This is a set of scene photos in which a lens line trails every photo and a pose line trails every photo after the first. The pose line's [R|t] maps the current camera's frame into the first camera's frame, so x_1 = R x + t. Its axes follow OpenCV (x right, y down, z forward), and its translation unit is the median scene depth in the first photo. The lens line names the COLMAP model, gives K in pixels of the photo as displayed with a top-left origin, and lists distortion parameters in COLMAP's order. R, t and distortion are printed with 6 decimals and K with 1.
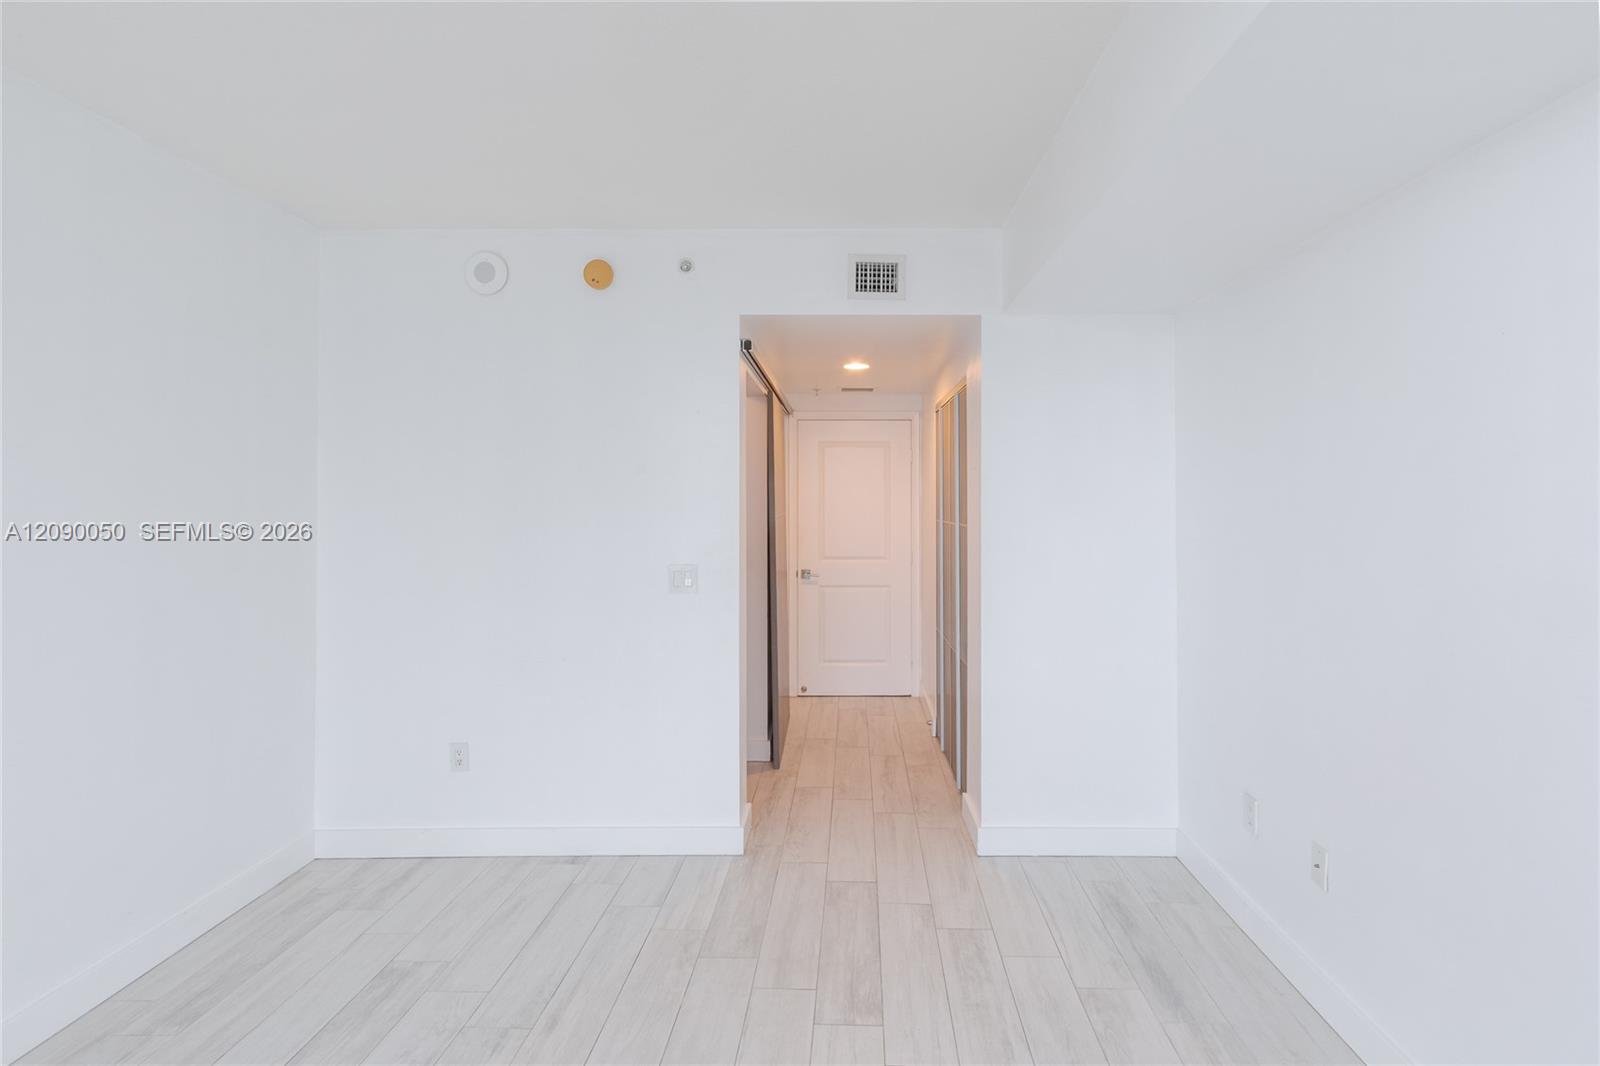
lens RADIAL K [[772.1, 0, 804.0], [0, 772.1, 473.1], [0, 0, 1]] dist [0.002181, 0.000016]
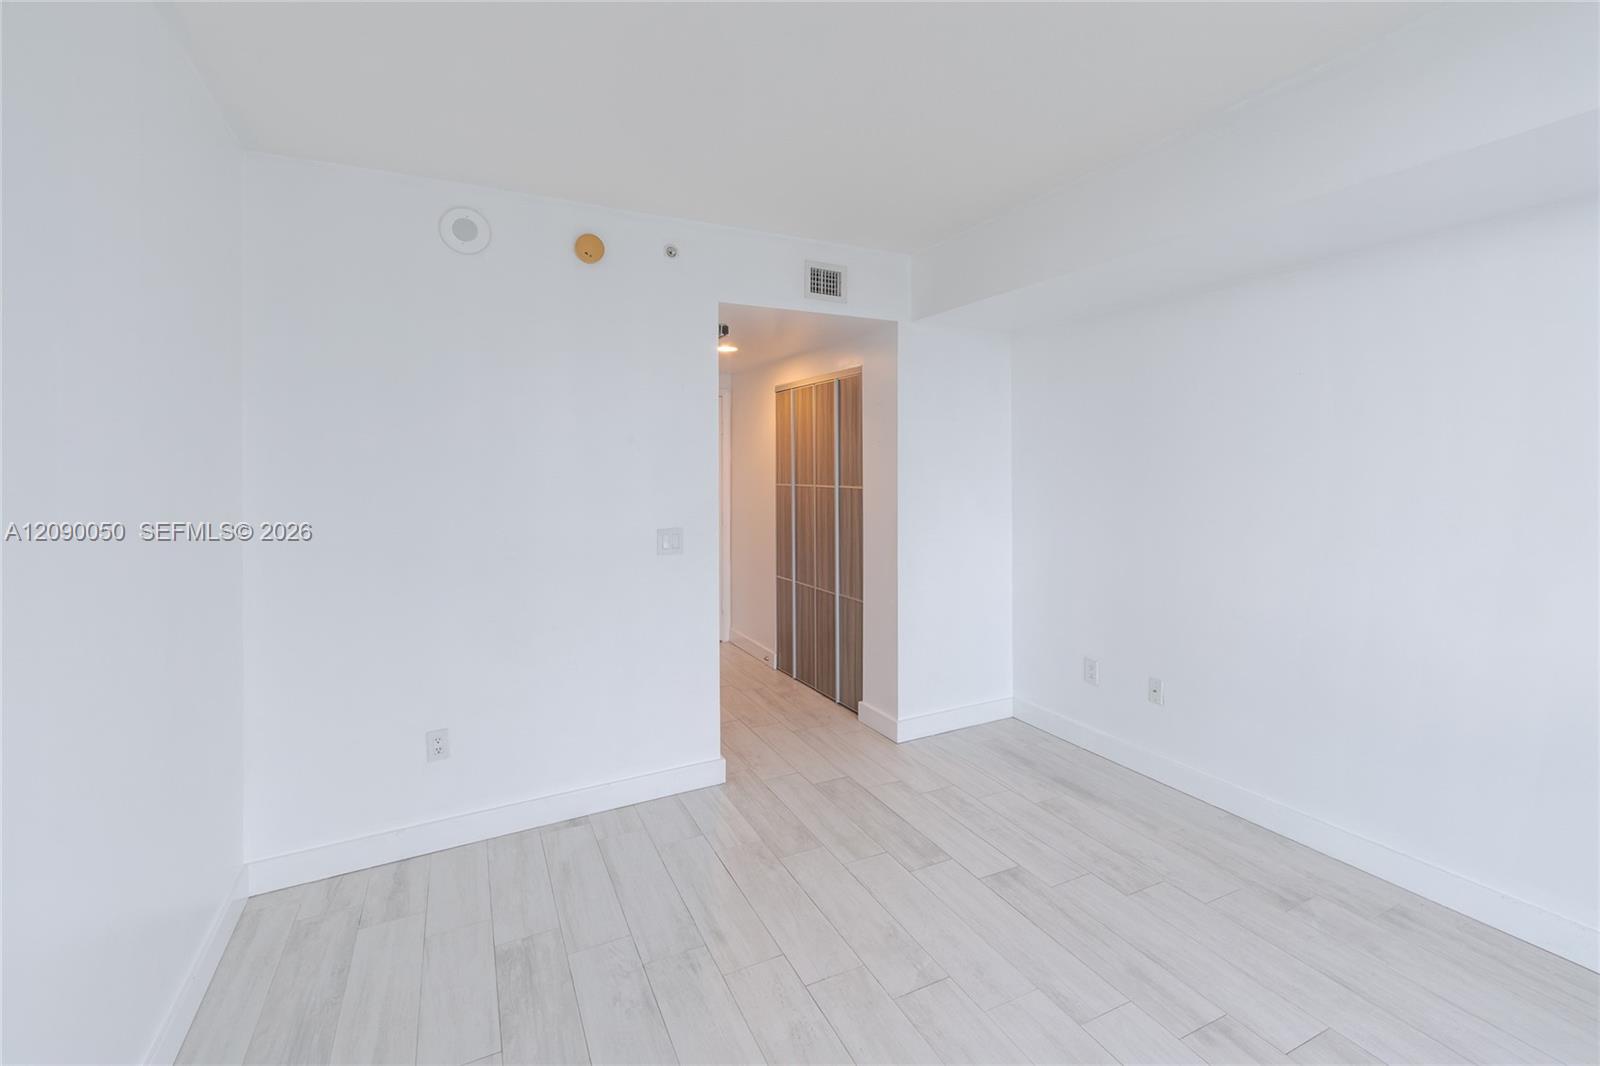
lens RADIAL K [[737.8, 0, 799.6], [0, 737.8, 449.0], [0, 0, 1]] dist [0.000952, -0.000055]
pose [[0.876352, 0.003110, 0.481662, -0.512876], [-0.008244, 0.999930, 0.008542, -0.003132], [-0.481602, -0.011457, 0.876315, 0.008933]]
